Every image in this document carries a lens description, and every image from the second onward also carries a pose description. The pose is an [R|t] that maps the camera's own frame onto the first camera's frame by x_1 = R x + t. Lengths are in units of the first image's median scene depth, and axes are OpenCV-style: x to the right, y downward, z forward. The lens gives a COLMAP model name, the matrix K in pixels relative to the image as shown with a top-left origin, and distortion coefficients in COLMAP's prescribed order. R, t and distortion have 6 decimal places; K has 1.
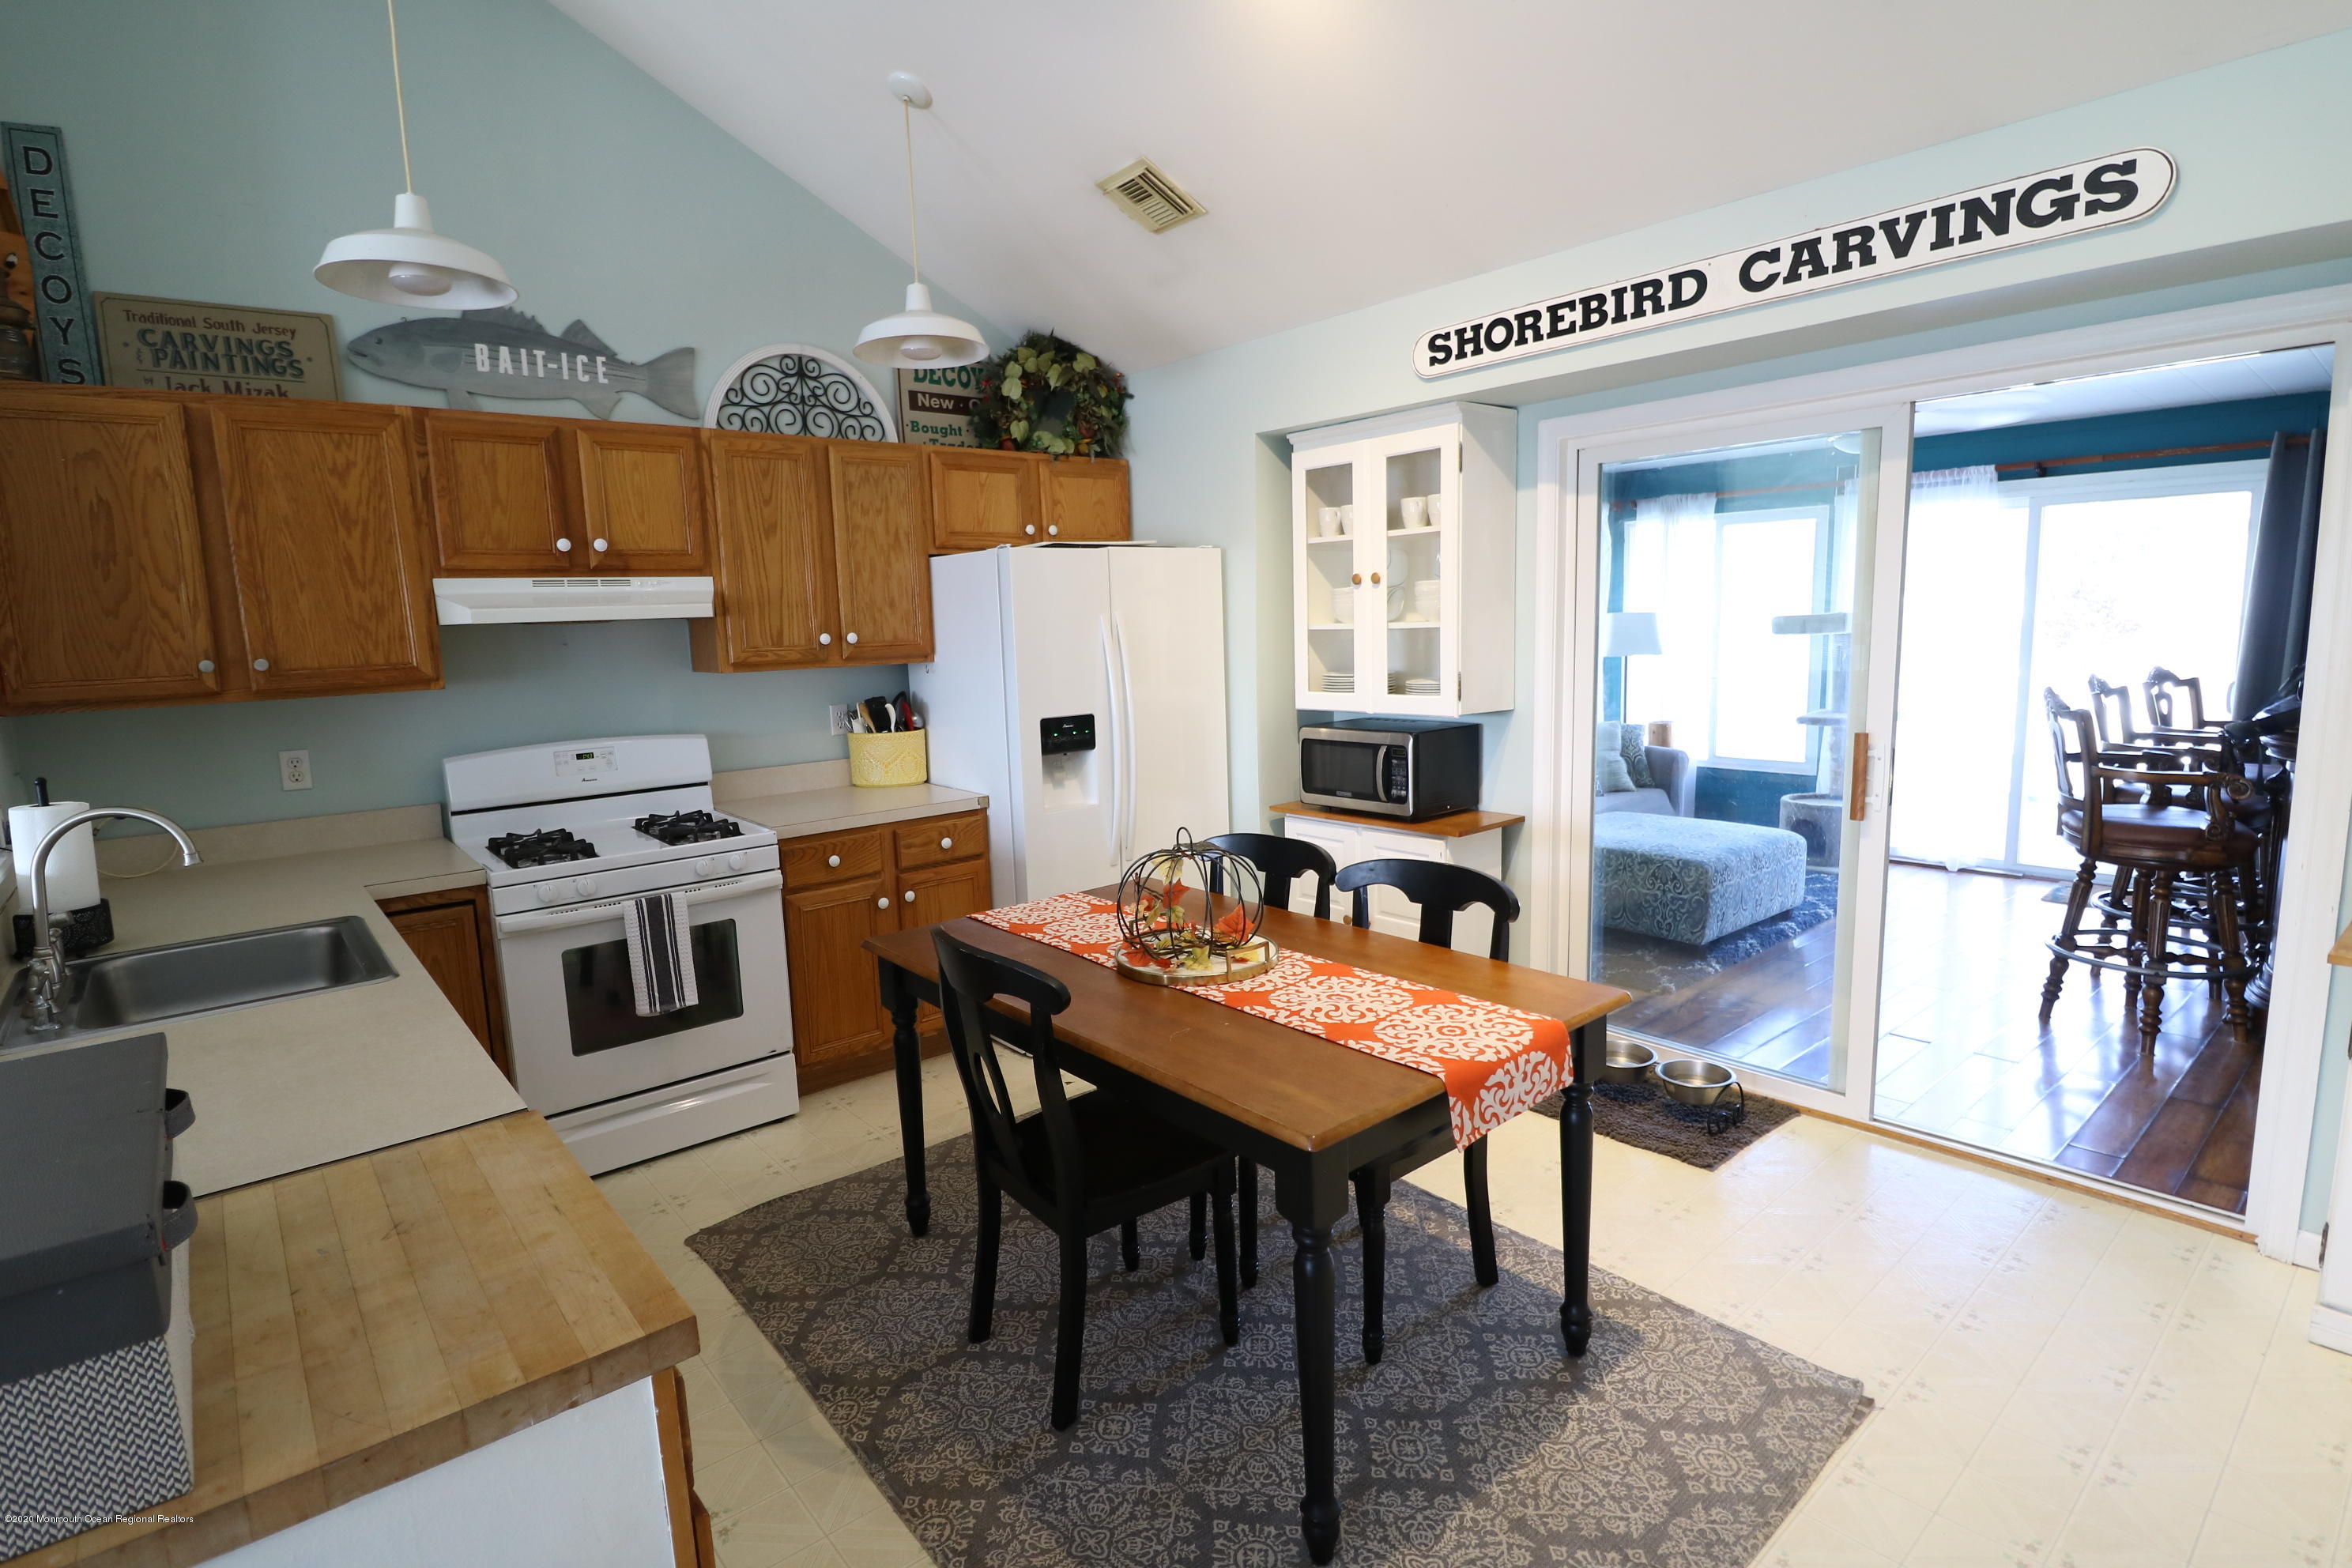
lens RADIAL K [[1150.9, 0, 1173.0], [0, 1150.9, 787.0], [0, 0, 1]] dist [-0.003024, -0.010219]
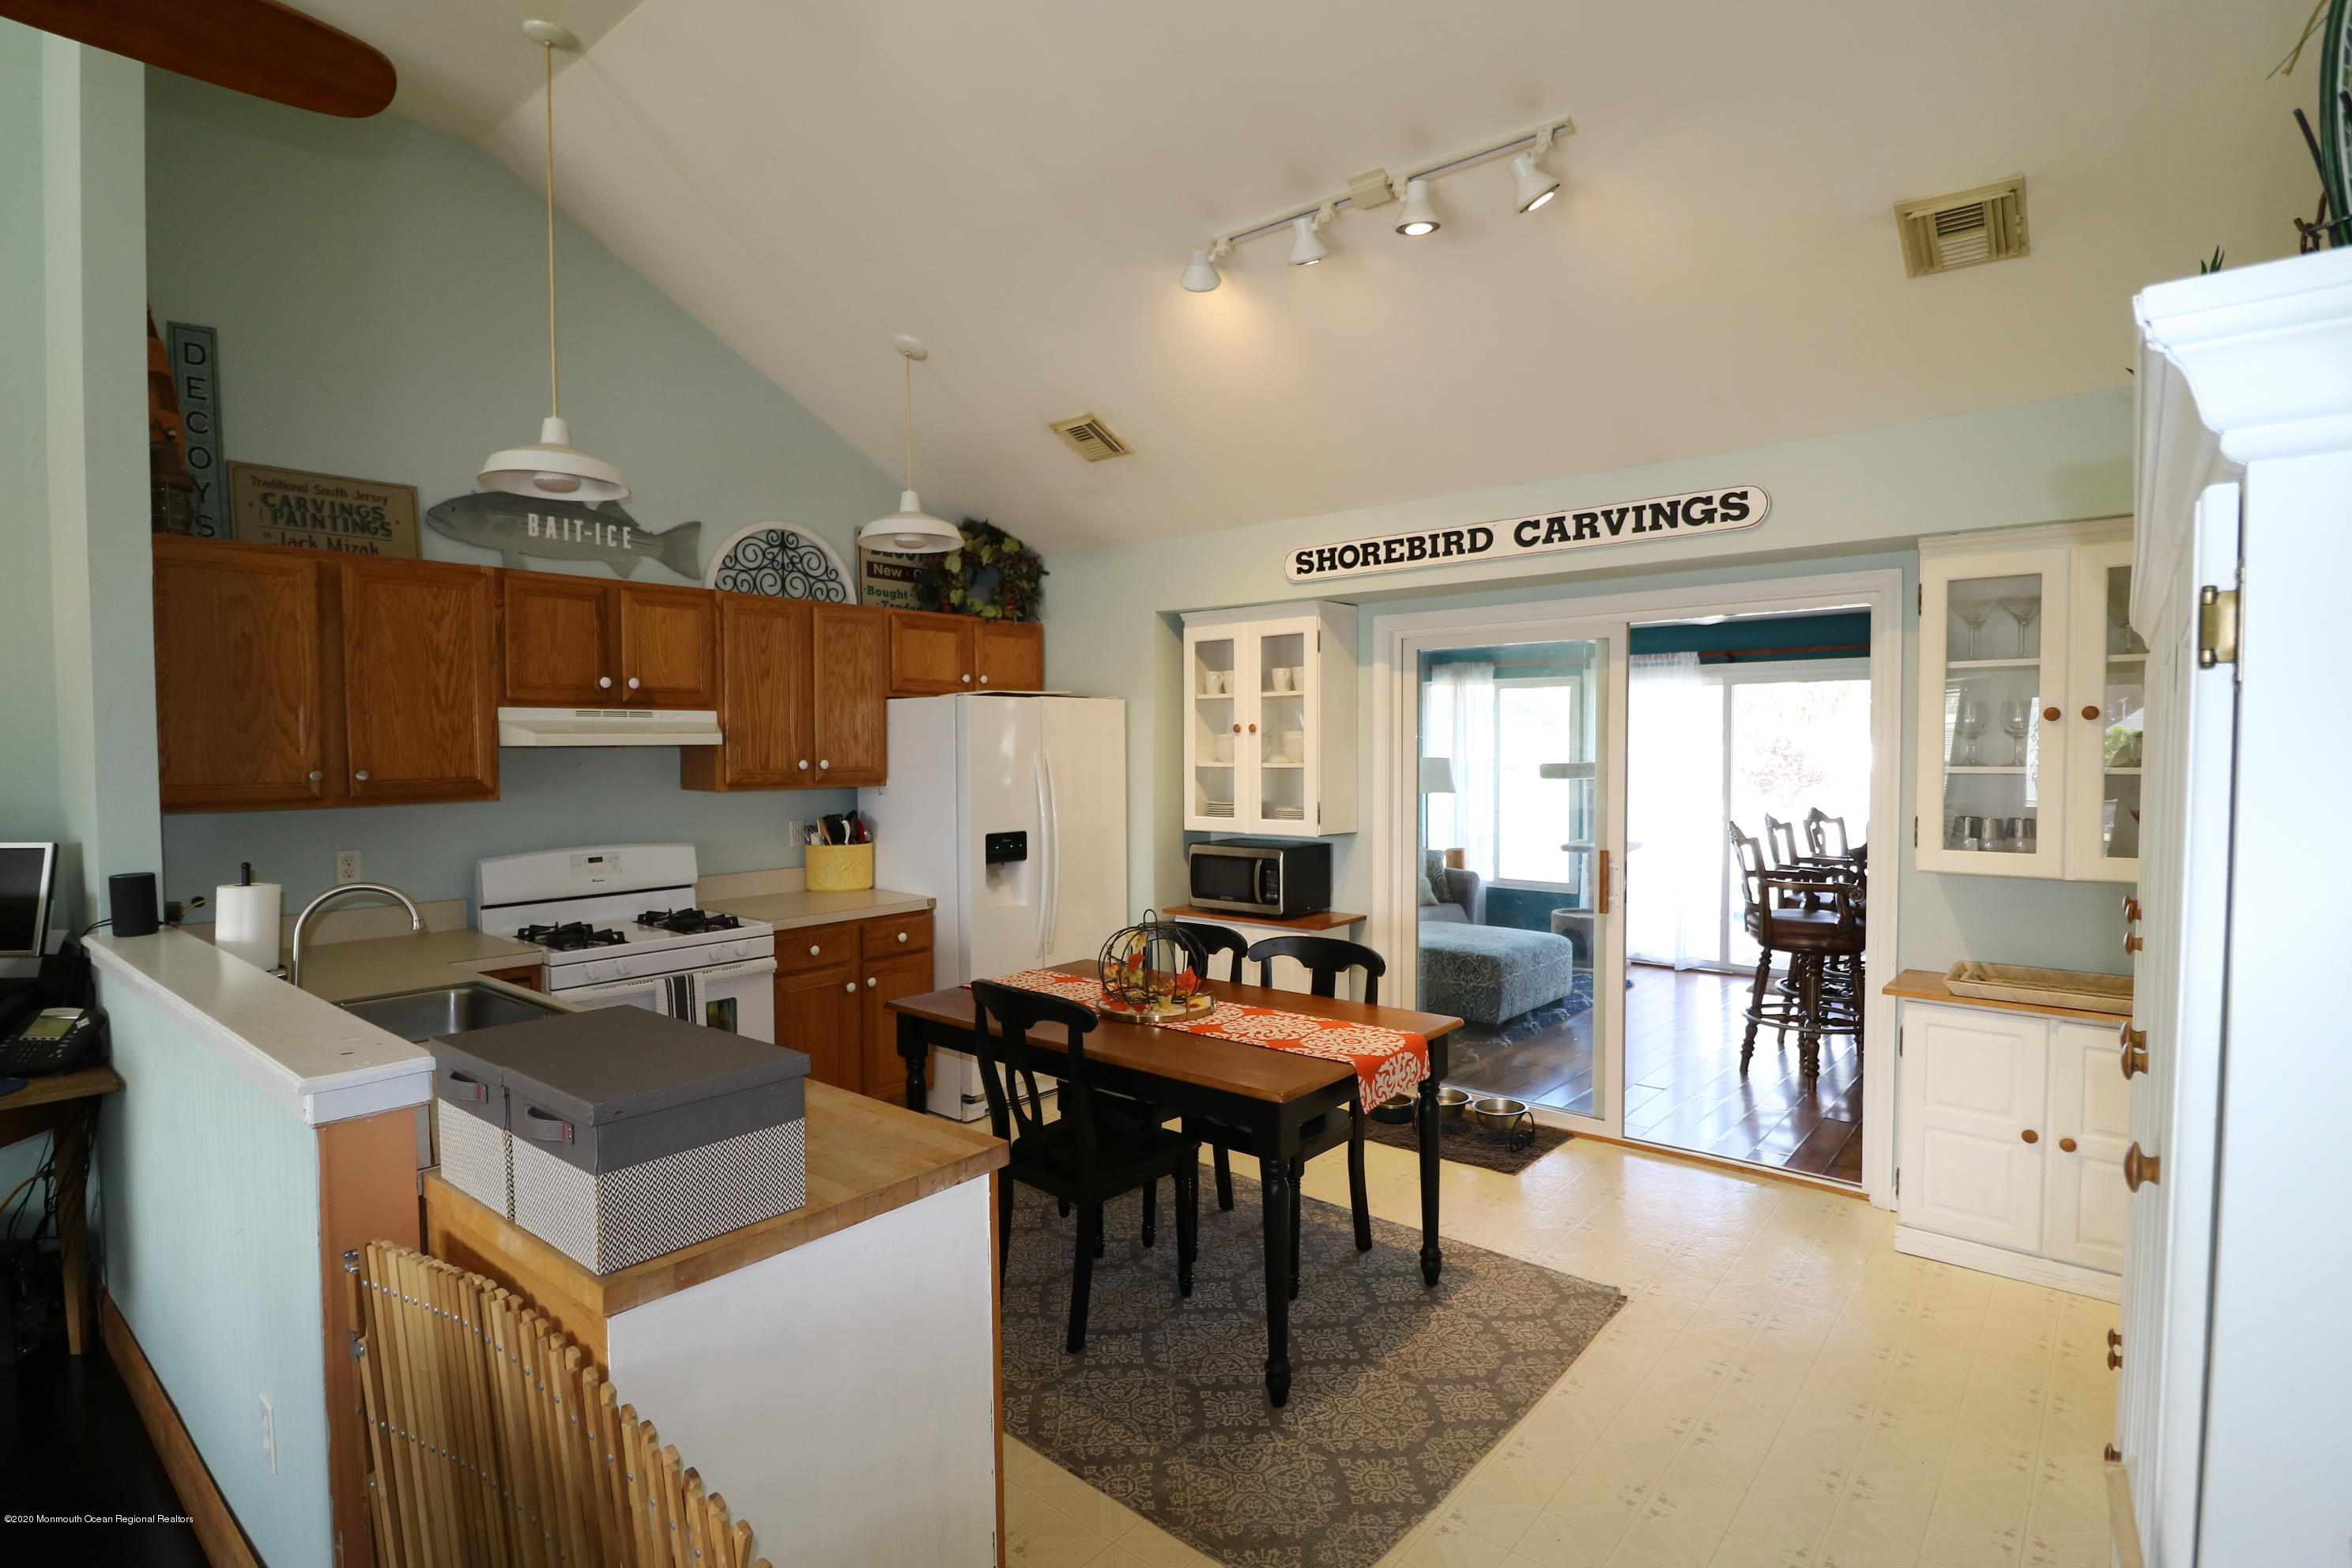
lens RADIAL K [[1150.9, 0, 1177.4], [0, 1150.9, 786.7], [0, 0, 1]] dist [-0.003024, -0.010219]
pose [[0.984722, 0.021551, 0.172797, -0.144937], [-0.001873, 0.993566, -0.113243, 0.032596], [-0.174125, 0.111190, 0.978426, -0.267591]]
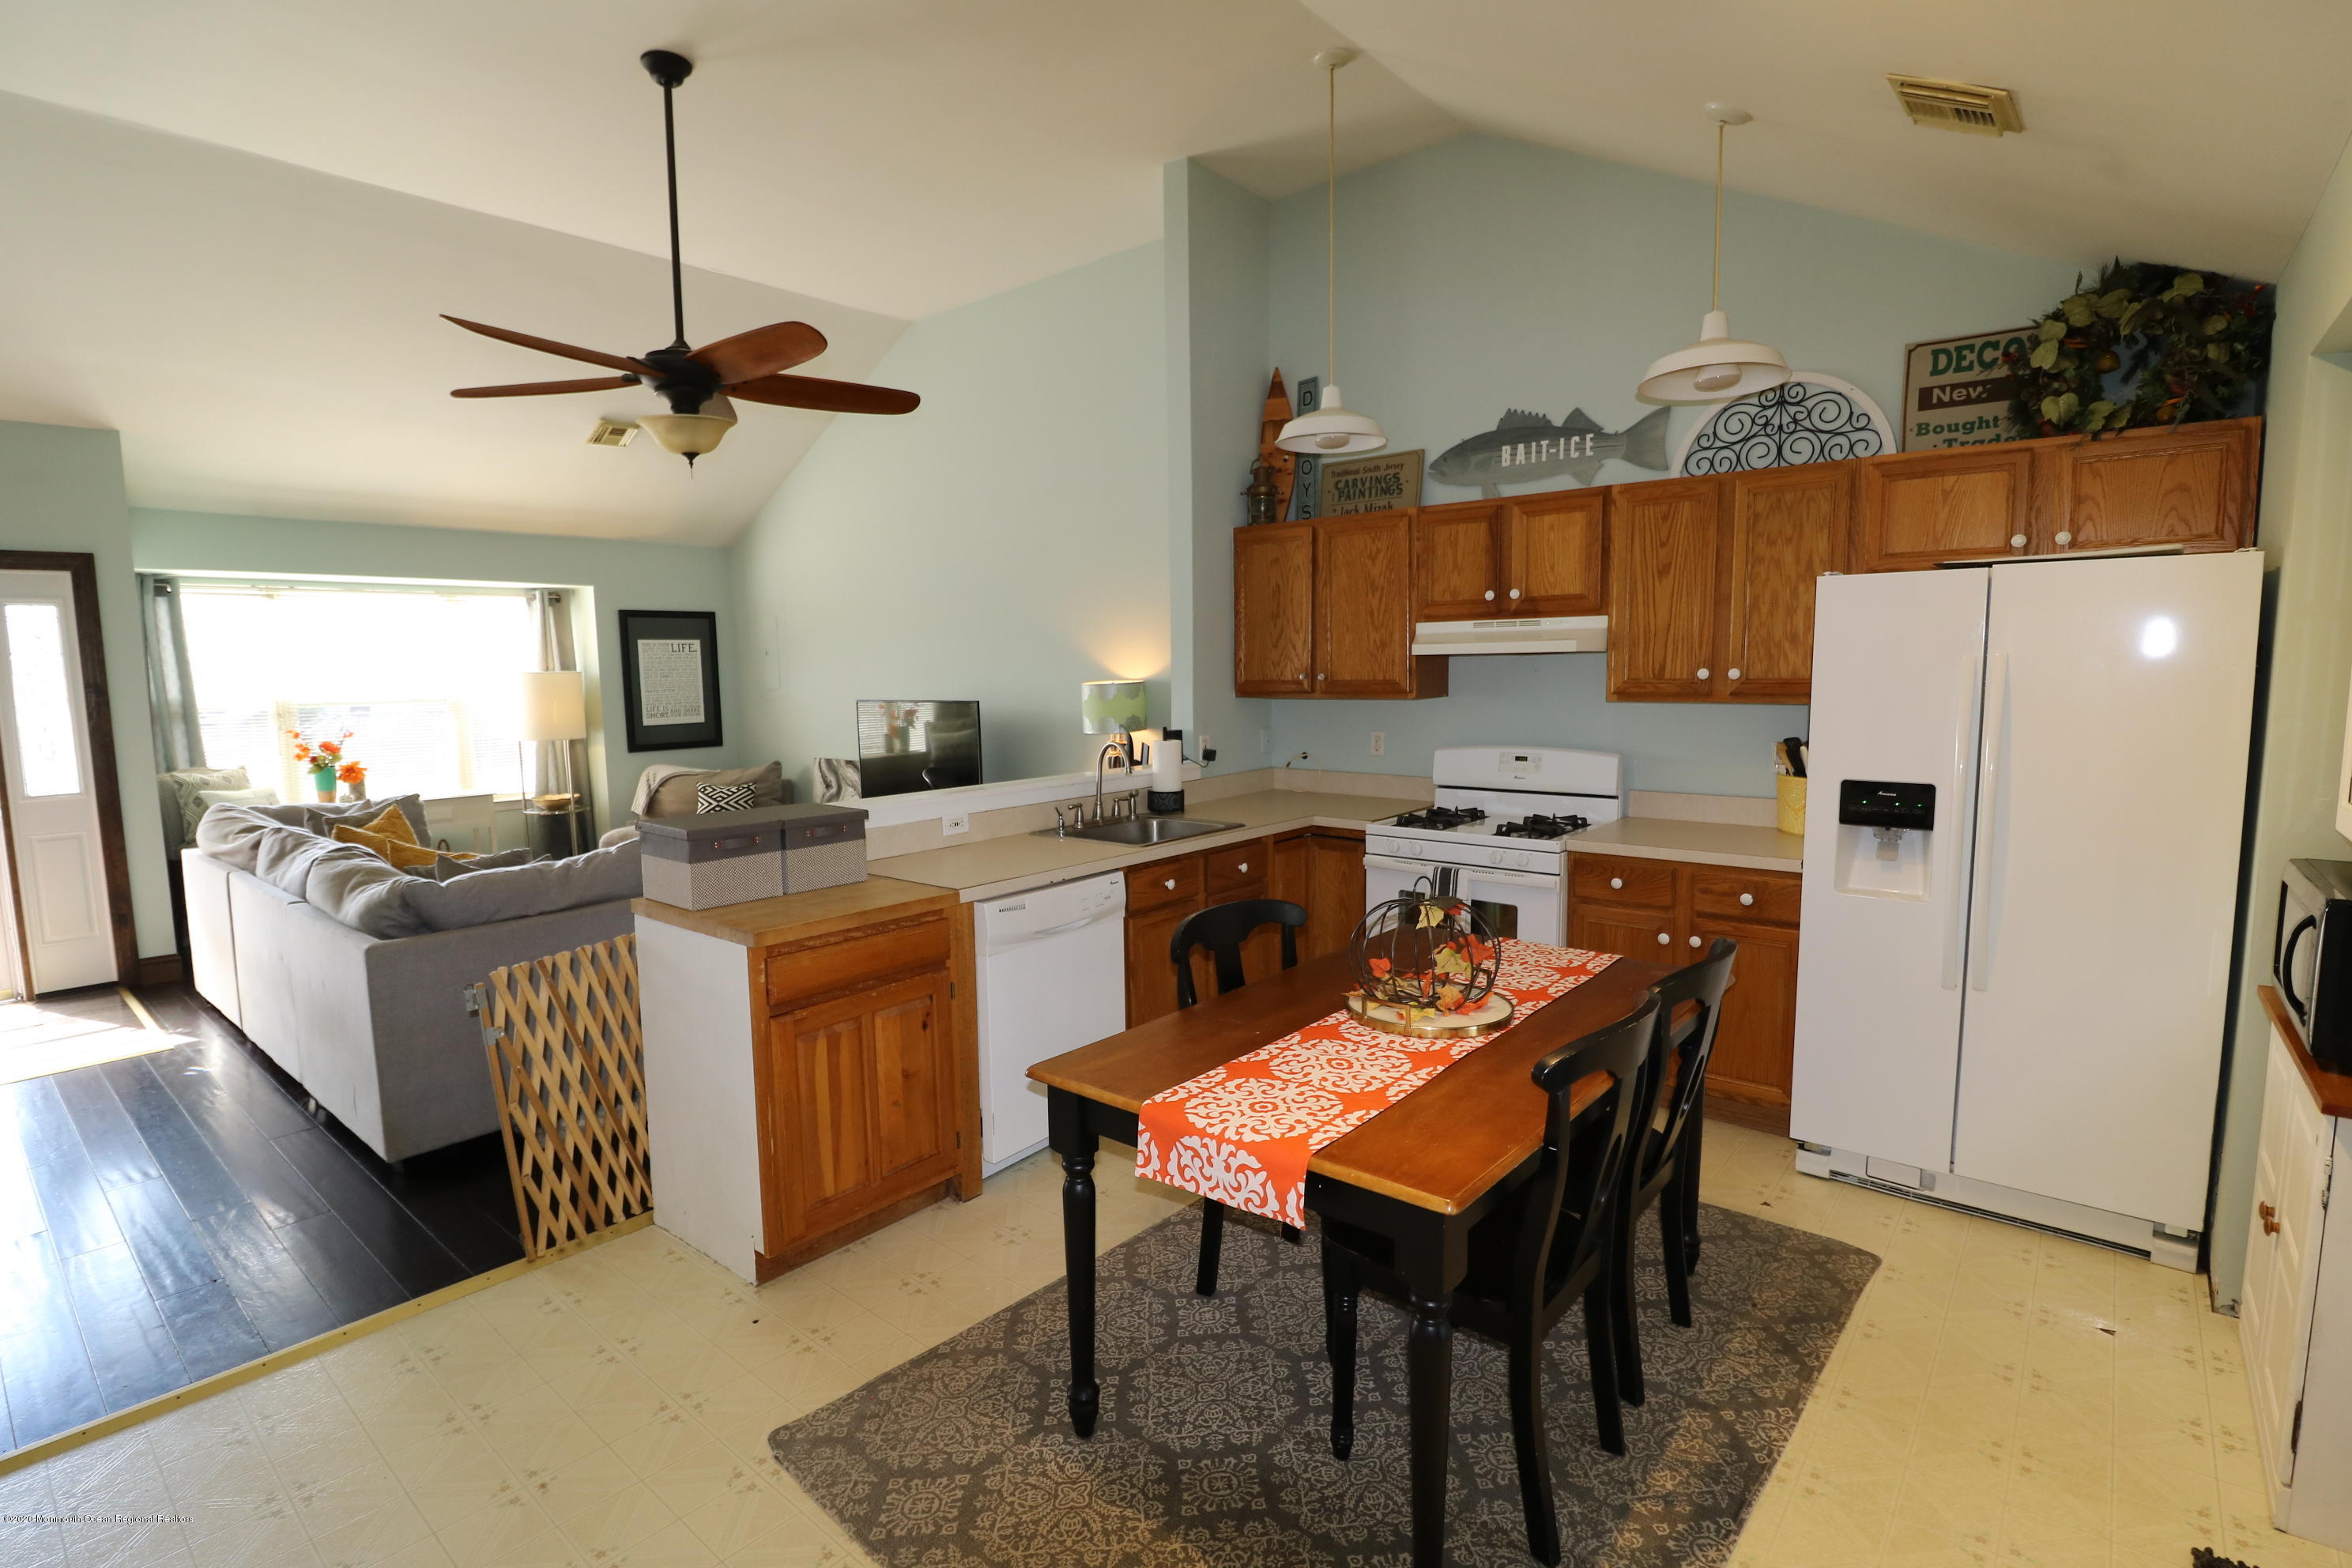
lens RADIAL K [[1102.3, 0, 1167.0], [0, 1102.3, 781.6], [0, 0, 1]] dist [-0.004878, -0.009376]
pose [[0.167311, 0.134290, -0.976715, 0.660663], [-0.136266, 0.984322, 0.111993, -0.091384], [0.976442, 0.114355, 0.182987, 0.430307]]
